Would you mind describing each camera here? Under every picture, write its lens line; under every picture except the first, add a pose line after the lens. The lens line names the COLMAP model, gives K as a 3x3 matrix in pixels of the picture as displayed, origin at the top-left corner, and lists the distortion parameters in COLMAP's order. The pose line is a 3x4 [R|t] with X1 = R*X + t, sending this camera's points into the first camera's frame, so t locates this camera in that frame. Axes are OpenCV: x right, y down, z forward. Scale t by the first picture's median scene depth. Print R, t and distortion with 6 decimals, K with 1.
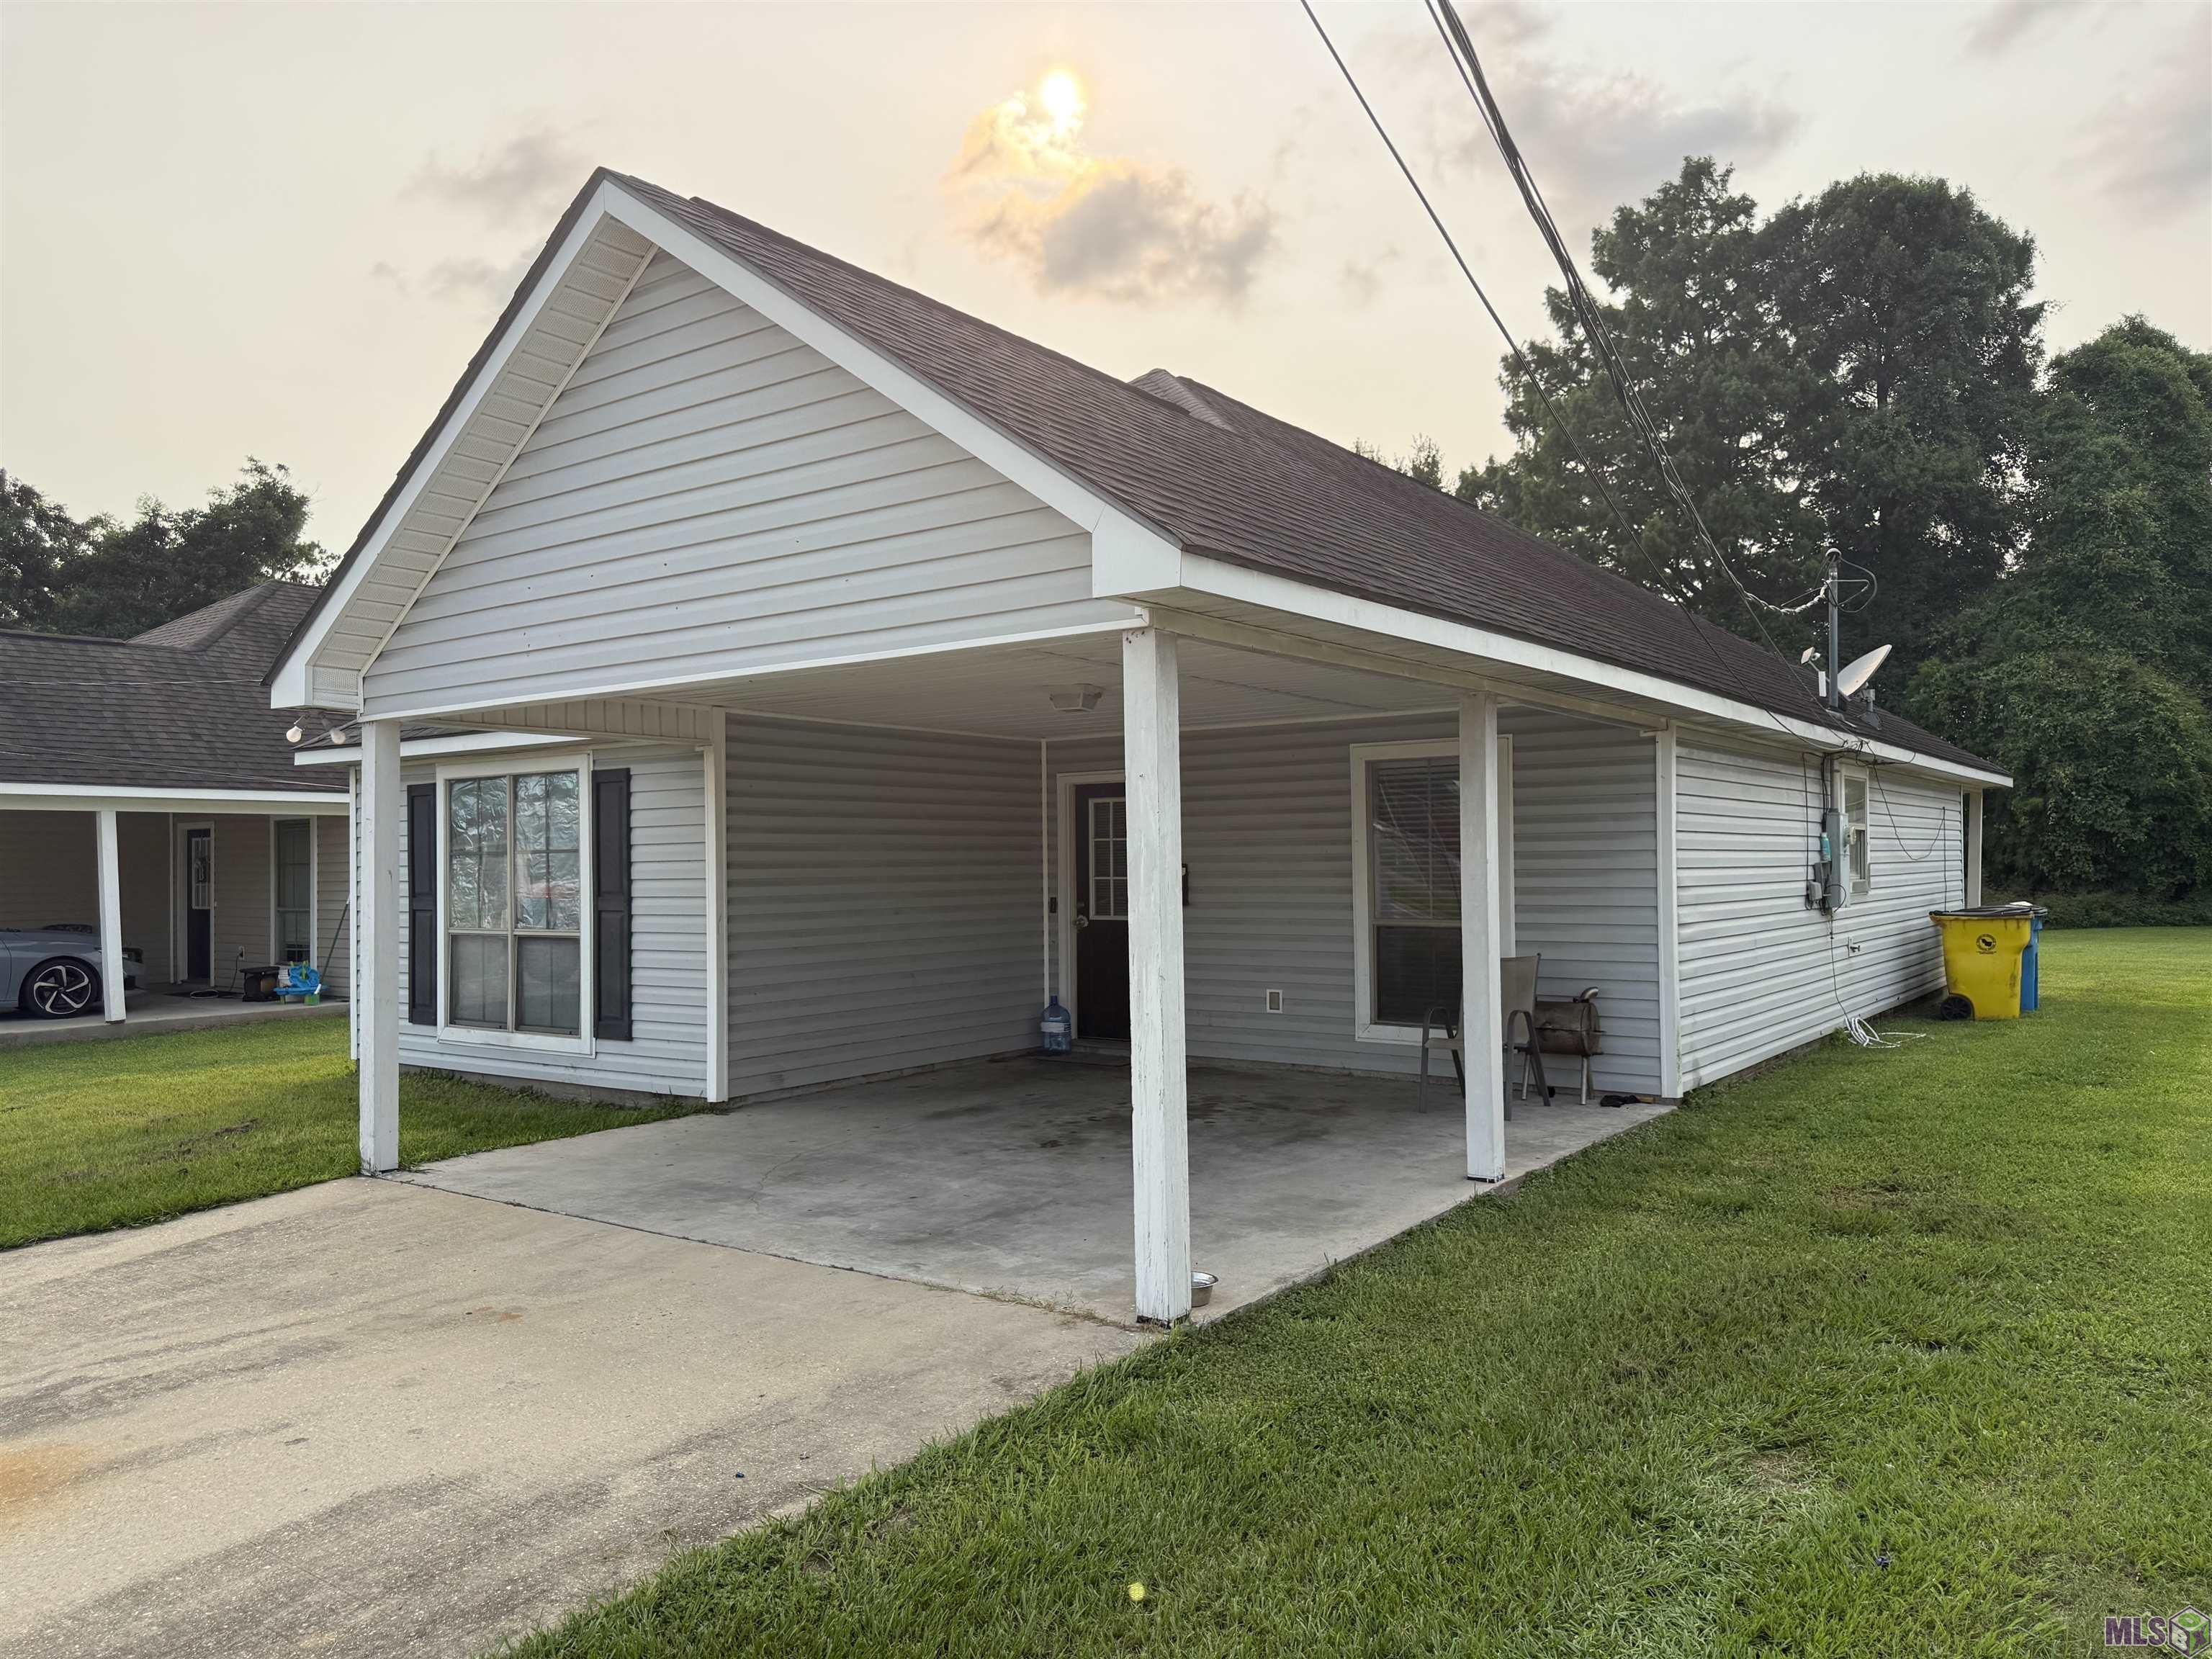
lens RADIAL K [[1546.8, 0, 1106.0], [0, 1546.8, 829.5], [0, 0, 1]] dist [0.077803, -0.078381]
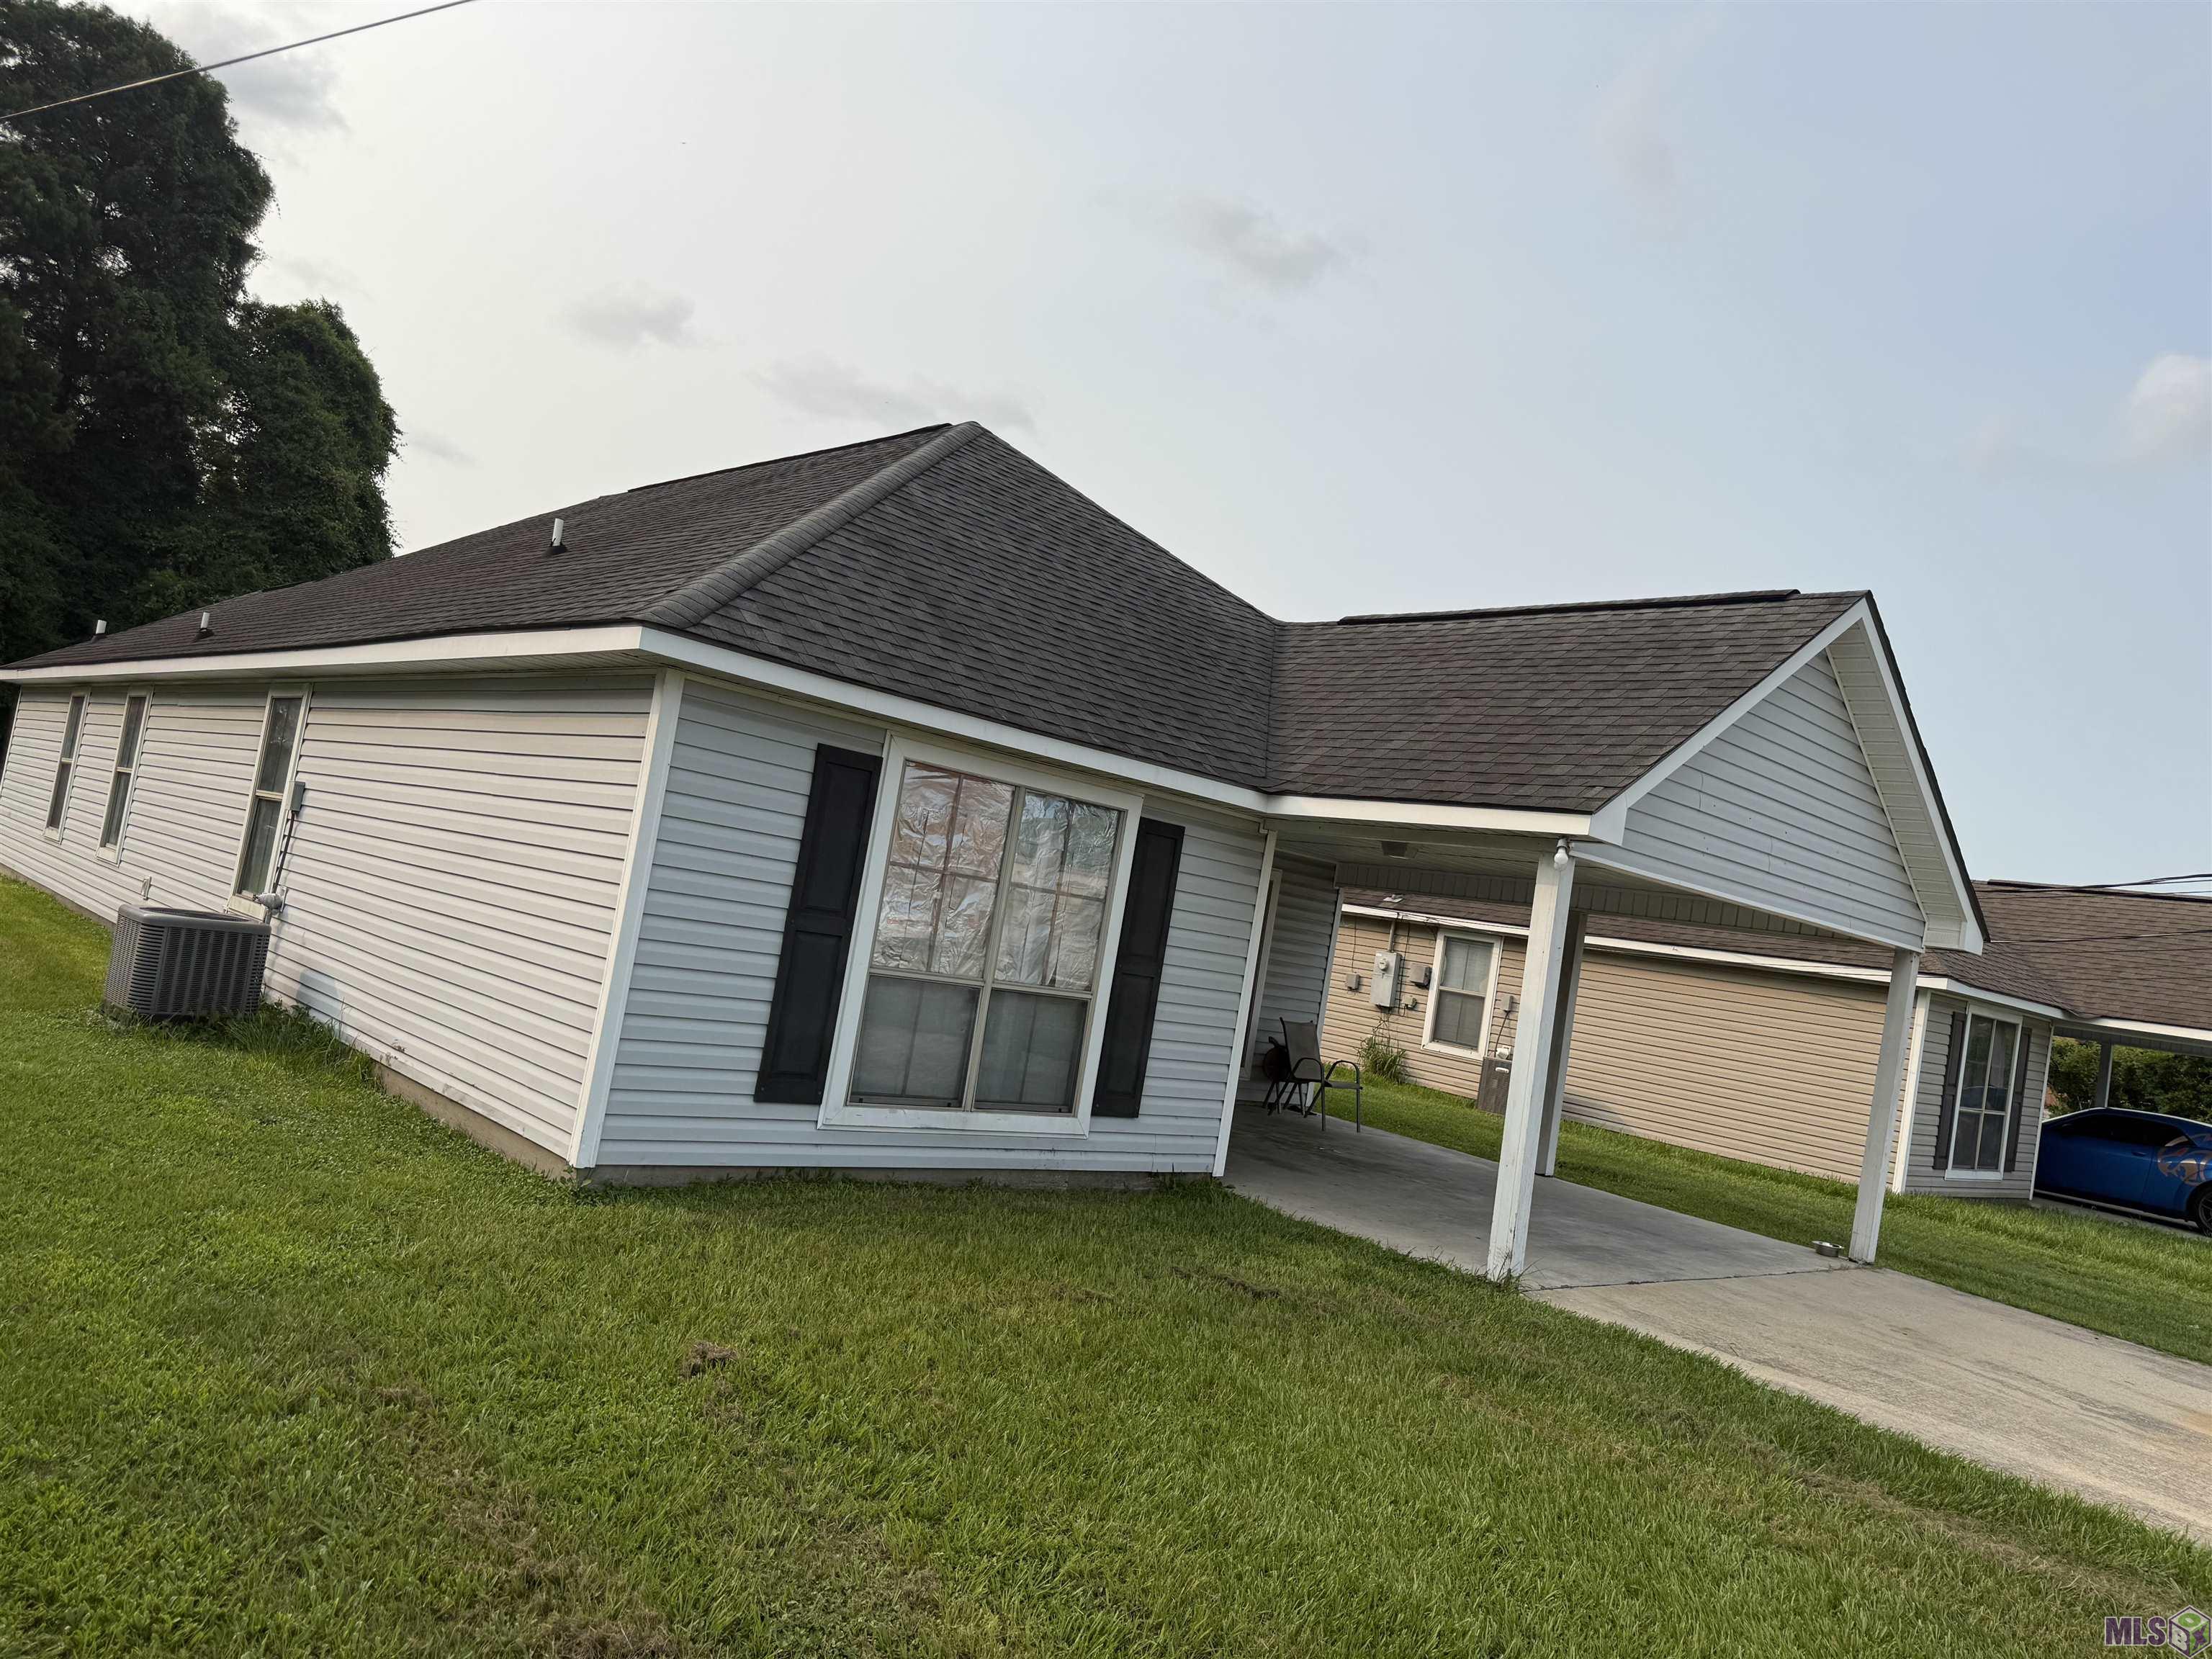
lens RADIAL K [[1546.8, 0, 1106.0], [0, 1546.8, 829.5], [0, 0, 1]] dist [0.077803, -0.078381]
pose [[0.184791, 0.104038, 0.977255, -1.152293], [-0.185873, 0.980134, -0.069197, 0.033157], [-0.965041, -0.168859, 0.200458, 0.813319]]
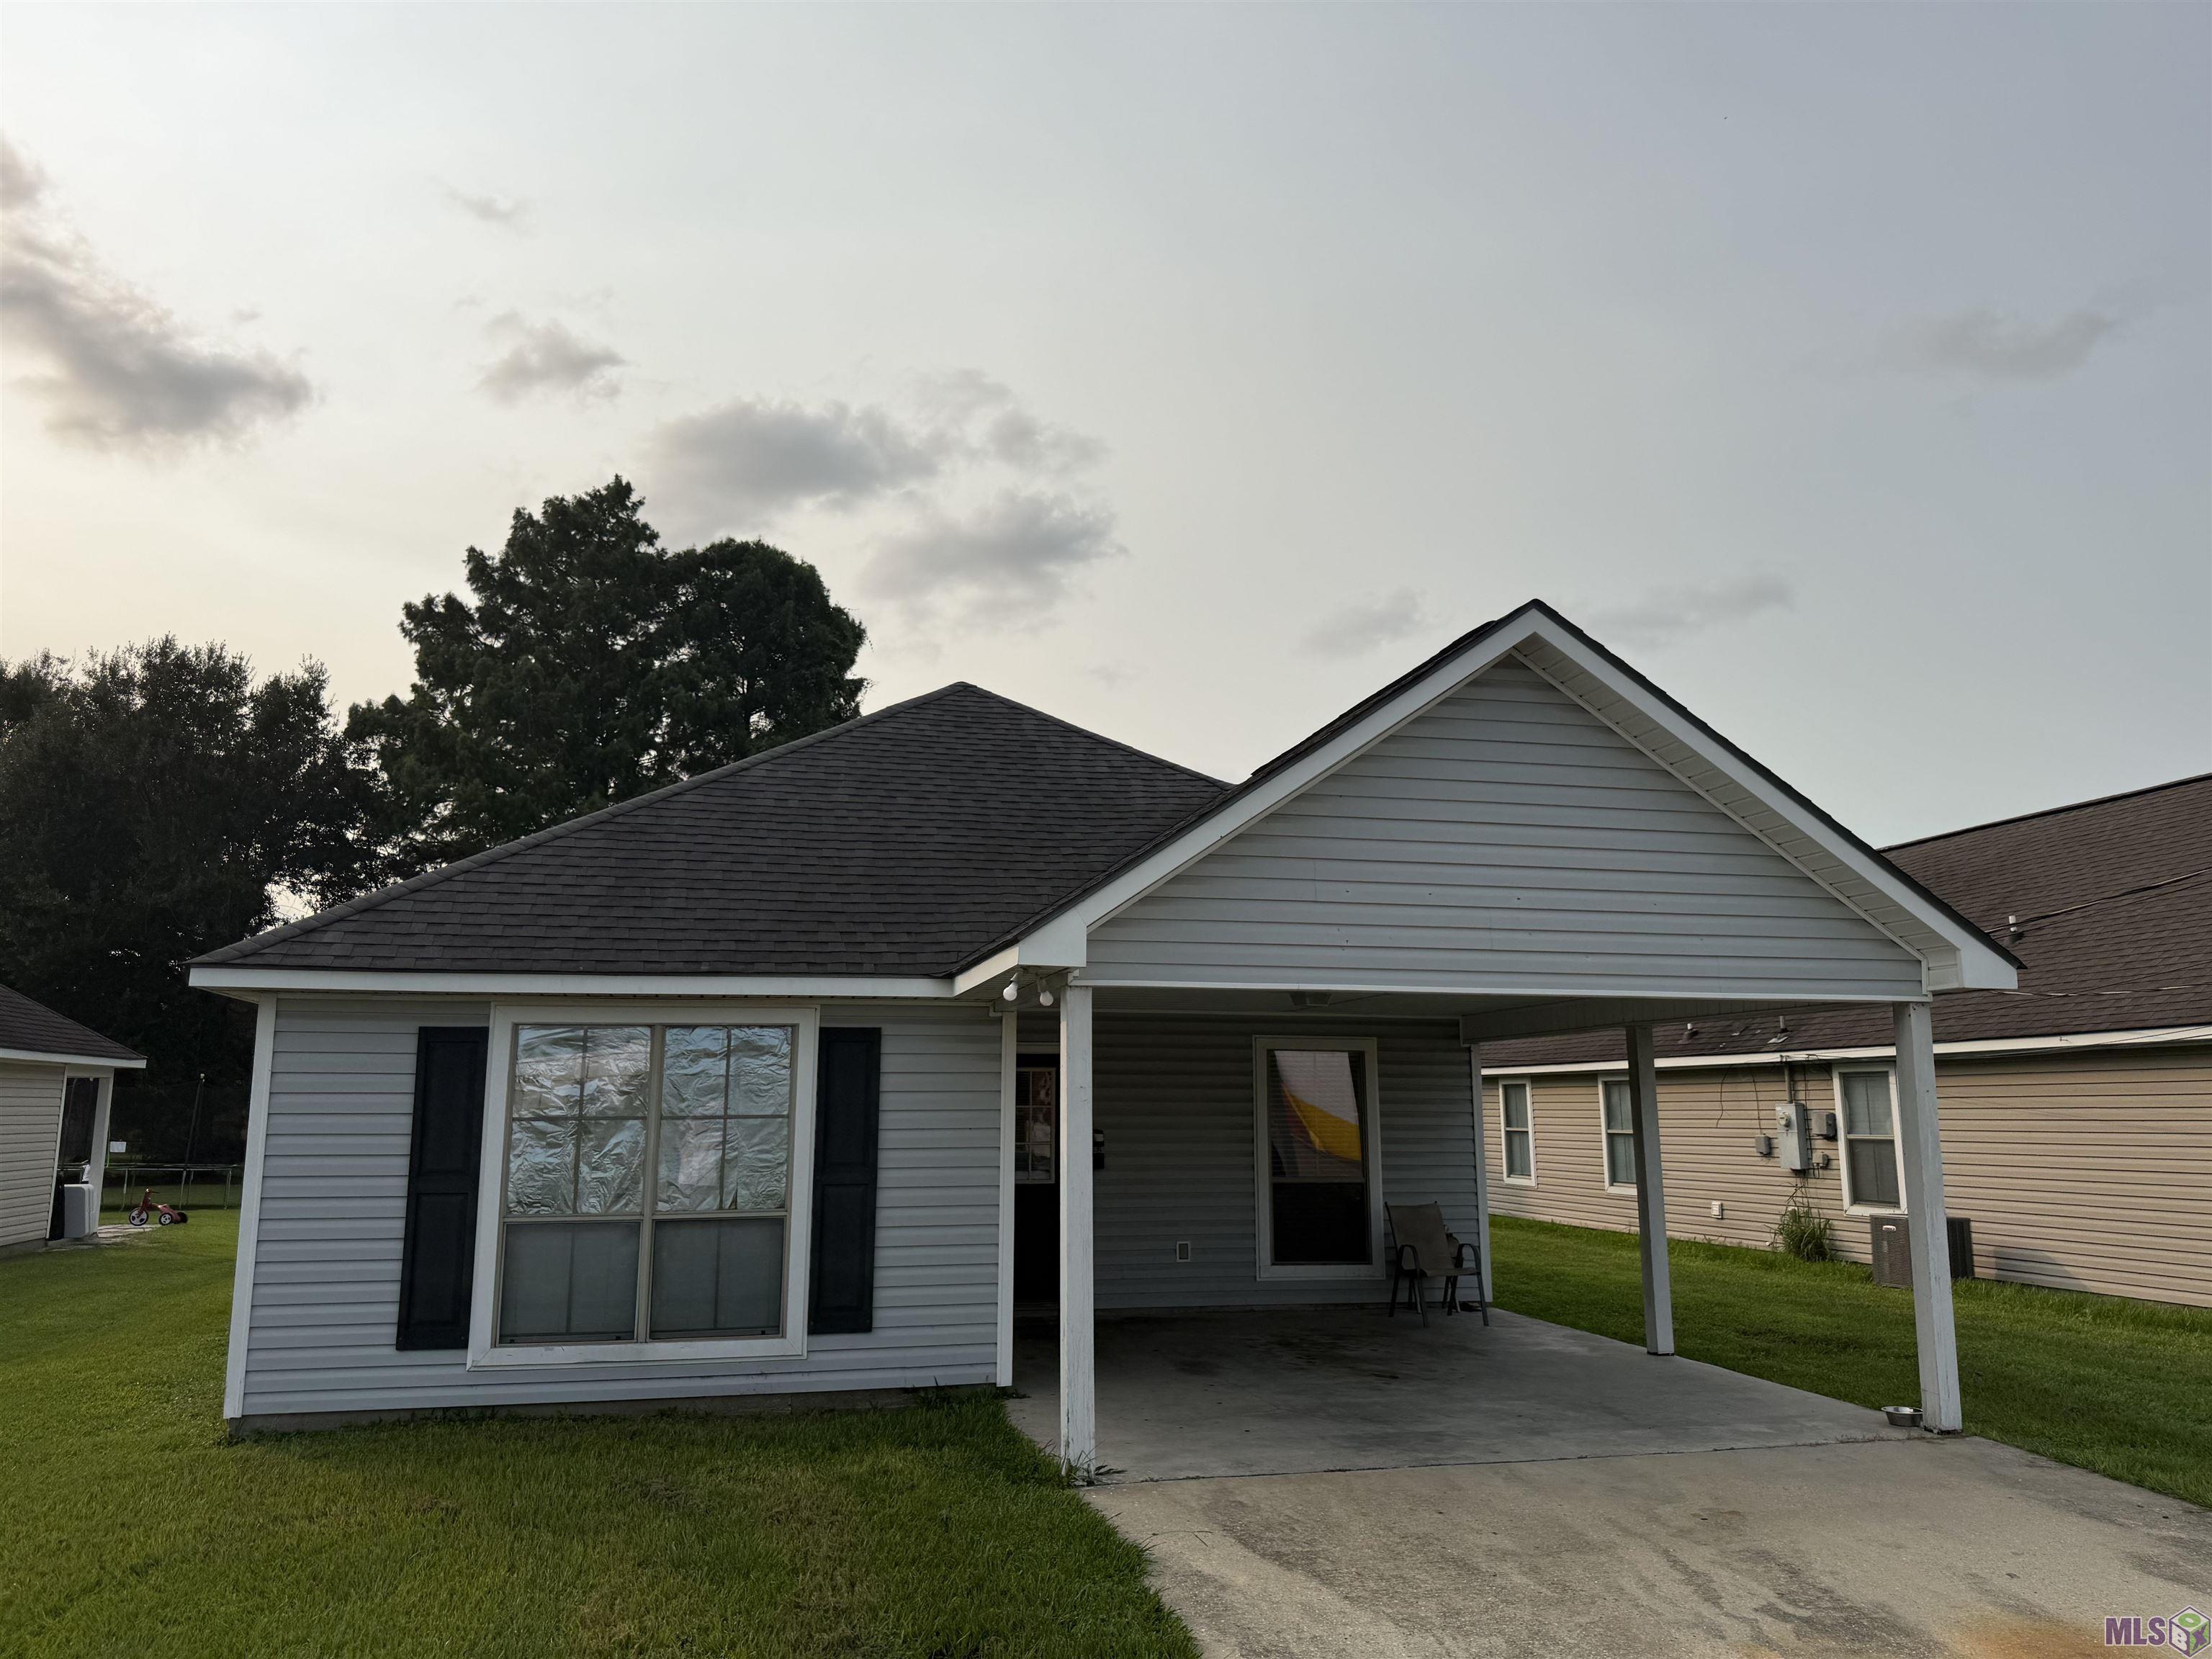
lens RADIAL K [[1528.8, 0, 1089.9], [0, 1528.8, 828.6], [0, 0, 1]] dist [0.123249, -0.239627]
pose [[0.649816, 0.149137, 0.745317, -0.884427], [-0.026018, 0.984352, -0.174283, 0.000473], [-0.759646, 0.093860, 0.643528, 0.278294]]
